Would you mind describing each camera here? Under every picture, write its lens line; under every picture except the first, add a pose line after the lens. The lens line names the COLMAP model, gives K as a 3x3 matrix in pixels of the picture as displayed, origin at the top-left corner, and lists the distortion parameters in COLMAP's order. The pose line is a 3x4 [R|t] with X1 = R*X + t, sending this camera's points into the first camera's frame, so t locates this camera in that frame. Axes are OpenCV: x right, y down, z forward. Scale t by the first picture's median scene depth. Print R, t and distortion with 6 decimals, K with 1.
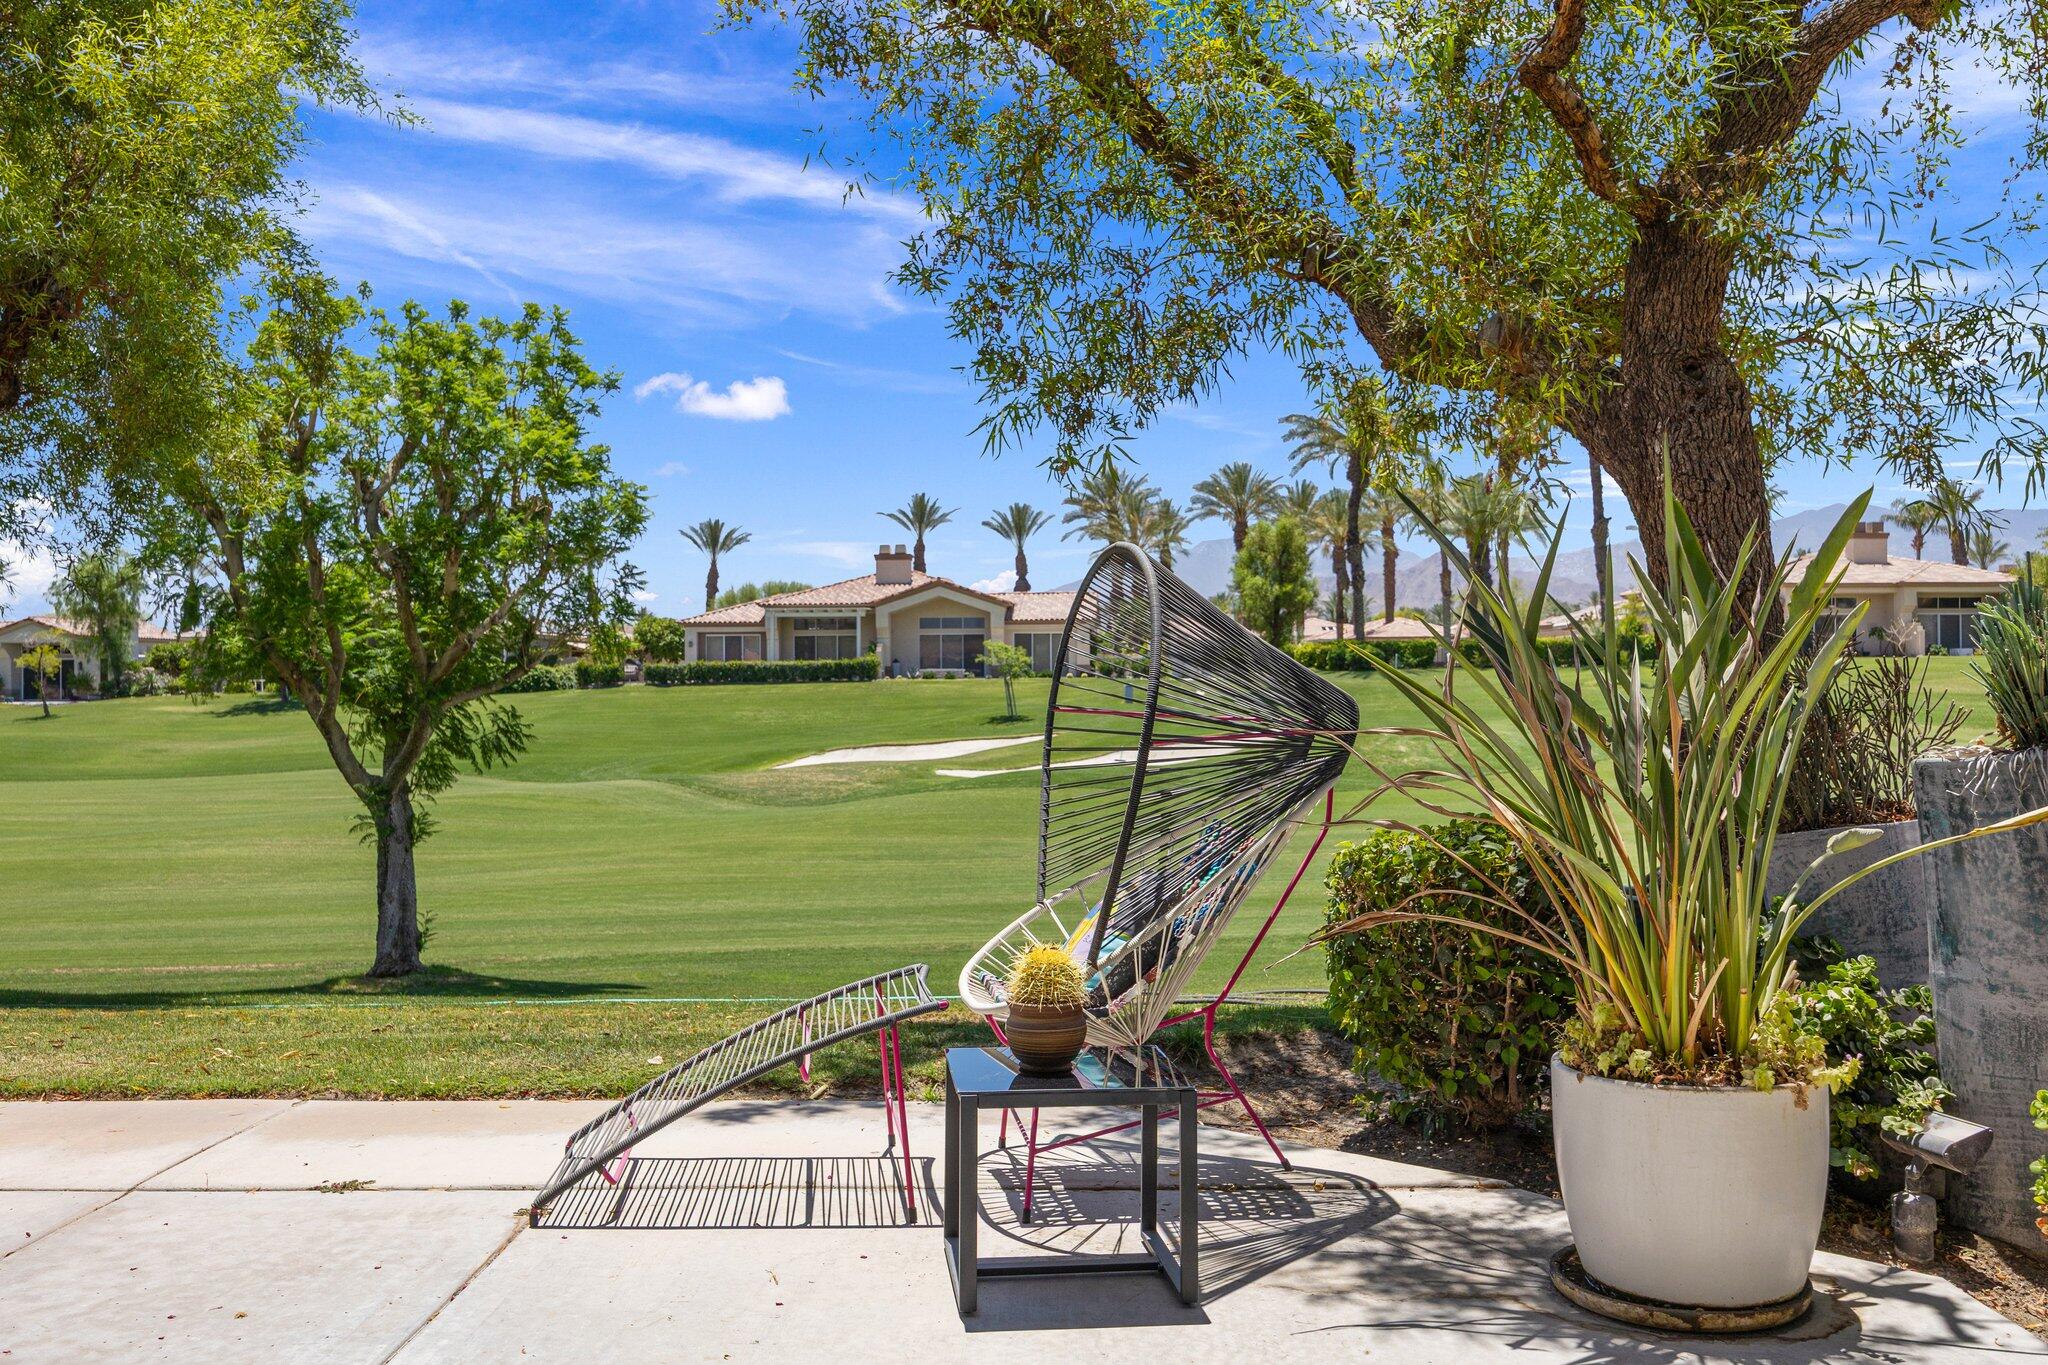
lens RADIAL K [[1781.0, 0, 1029.9], [0, 1781.0, 677.0], [0, 0, 1]] dist [0.003151, -0.003035]
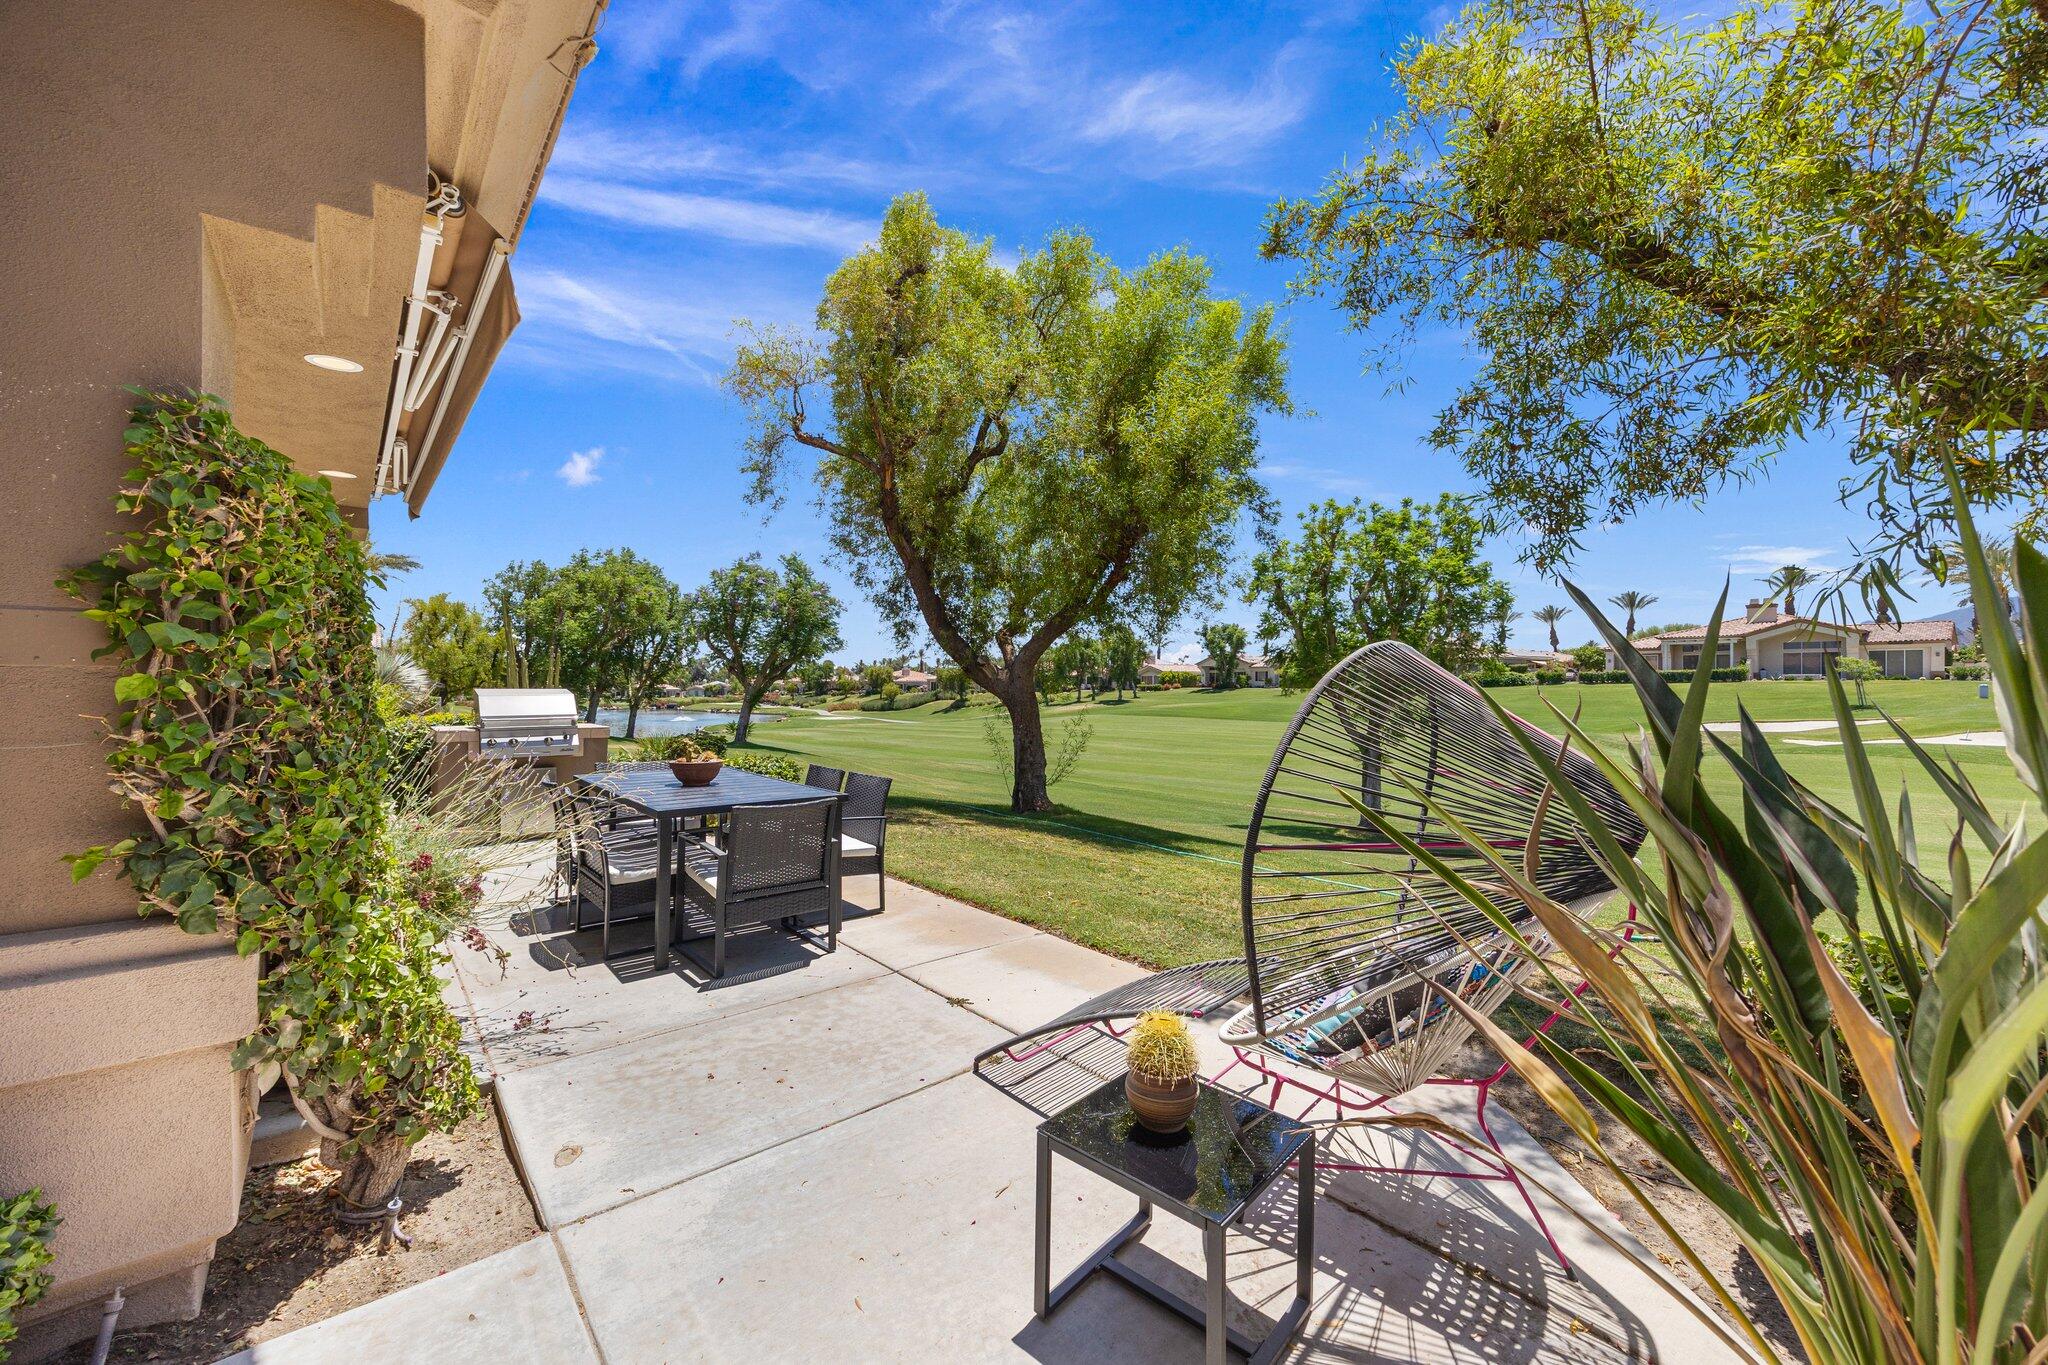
lens RADIAL K [[782.0, 0, 1024.0], [0, 782.0, 682.5], [0, 0, 1]] dist [-0.002864, -0.000193]
pose [[0.664832, 0.005618, -0.746972, 0.050612], [-0.000436, 0.999974, 0.007133, -0.010107], [0.746993, -0.004416, 0.664817, 0.095164]]
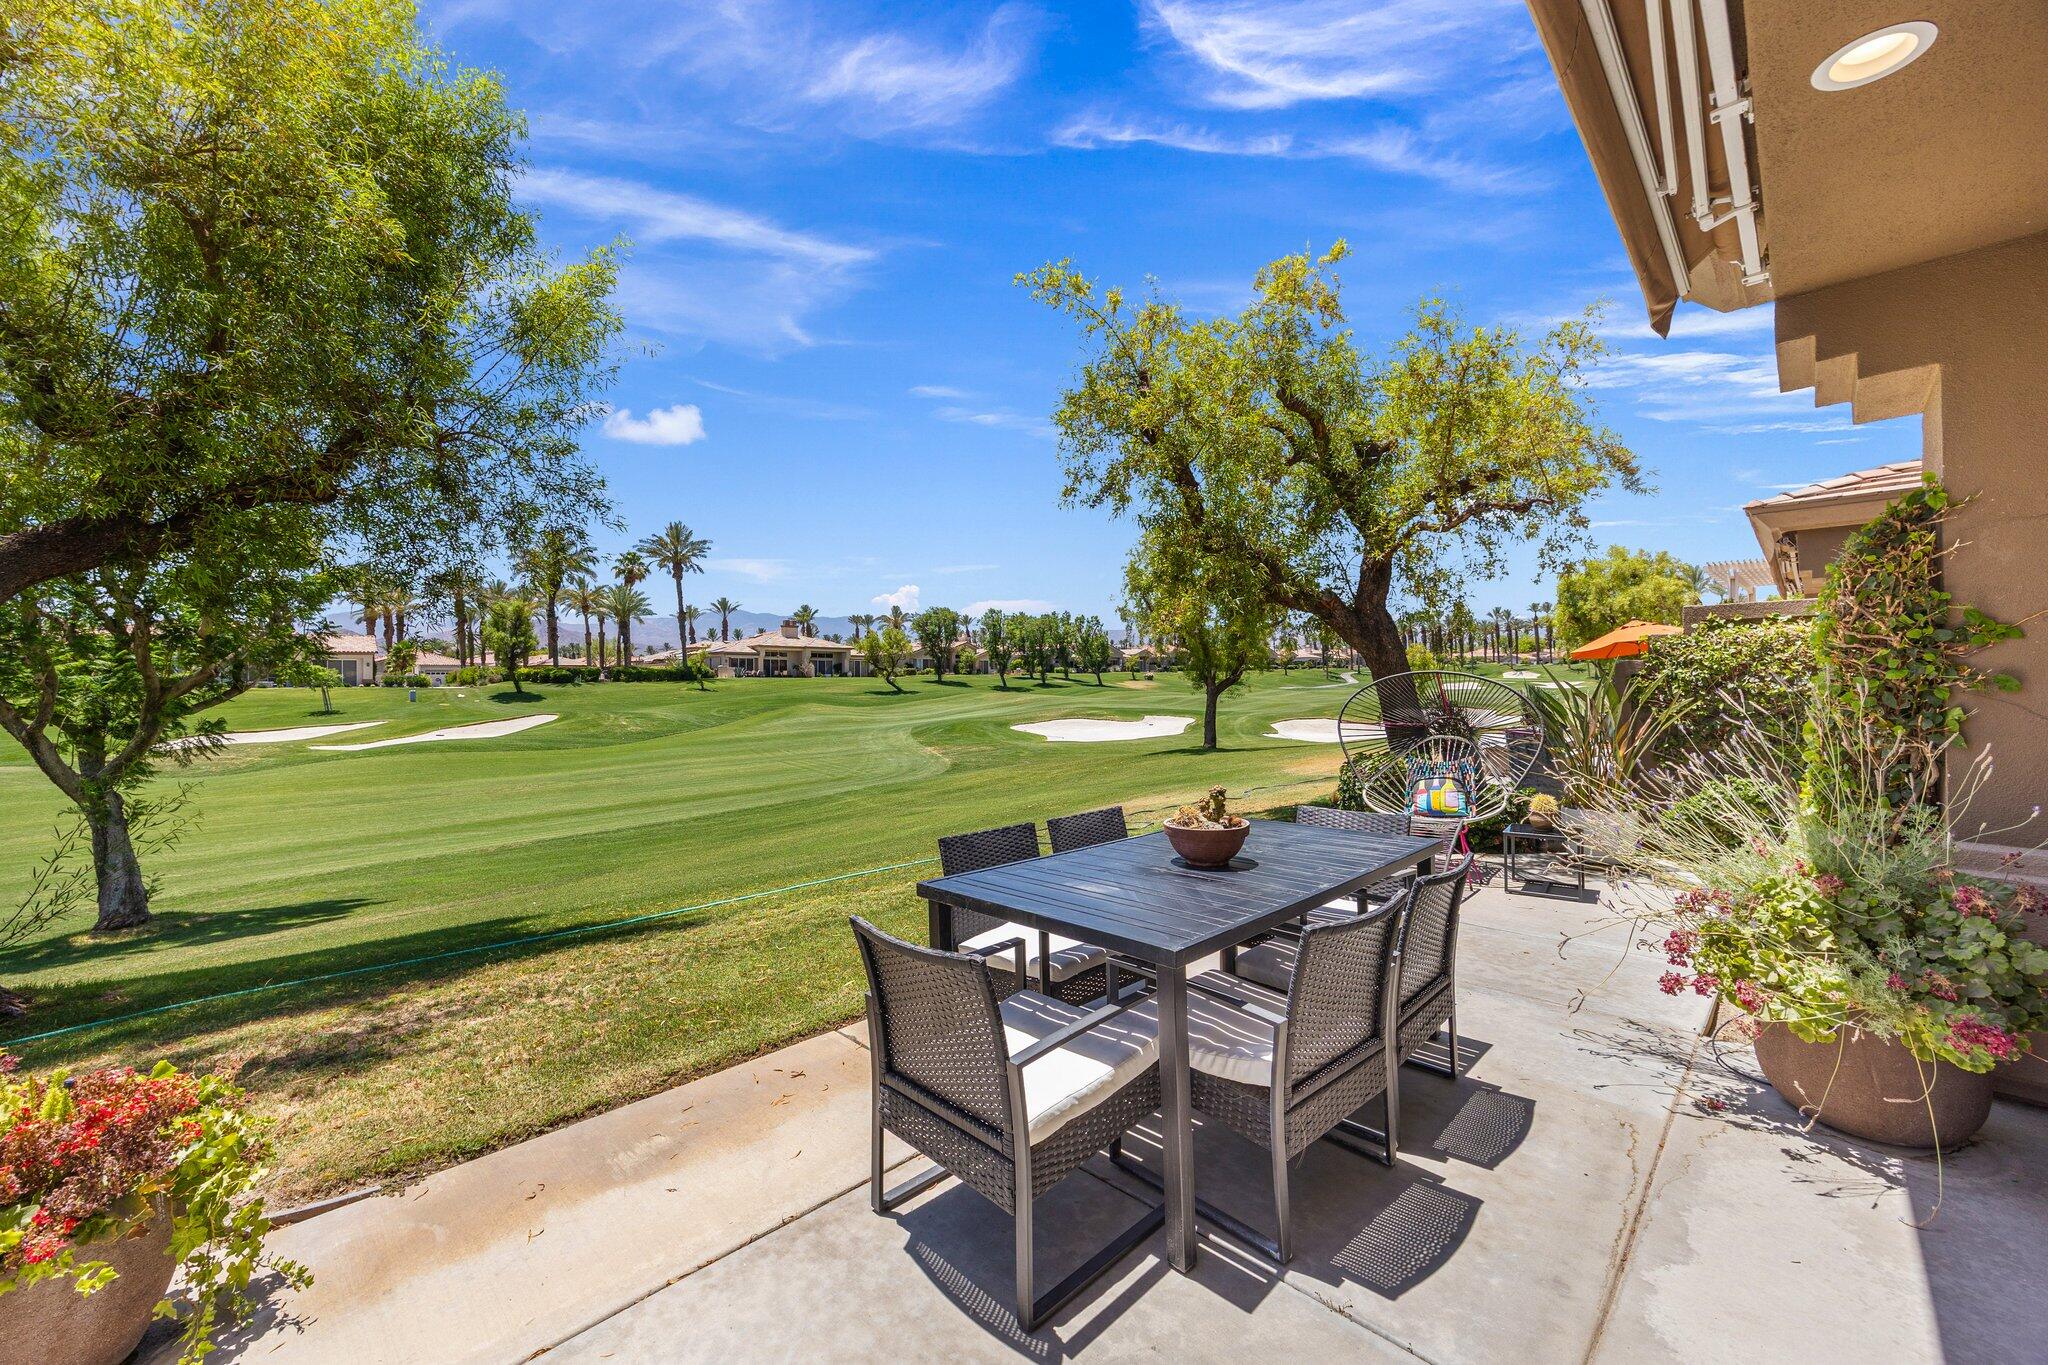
lens RADIAL K [[777.9, 0, 1071.4], [0, 777.9, 684.2], [0, 0, 1]] dist [-0.006860, -0.000022]
pose [[0.684409, 0.000325, 0.729098, -0.277096], [0.000221, 1.000000, -0.000654, -0.008967], [-0.729098, 0.000609, 0.684409, 0.101792]]
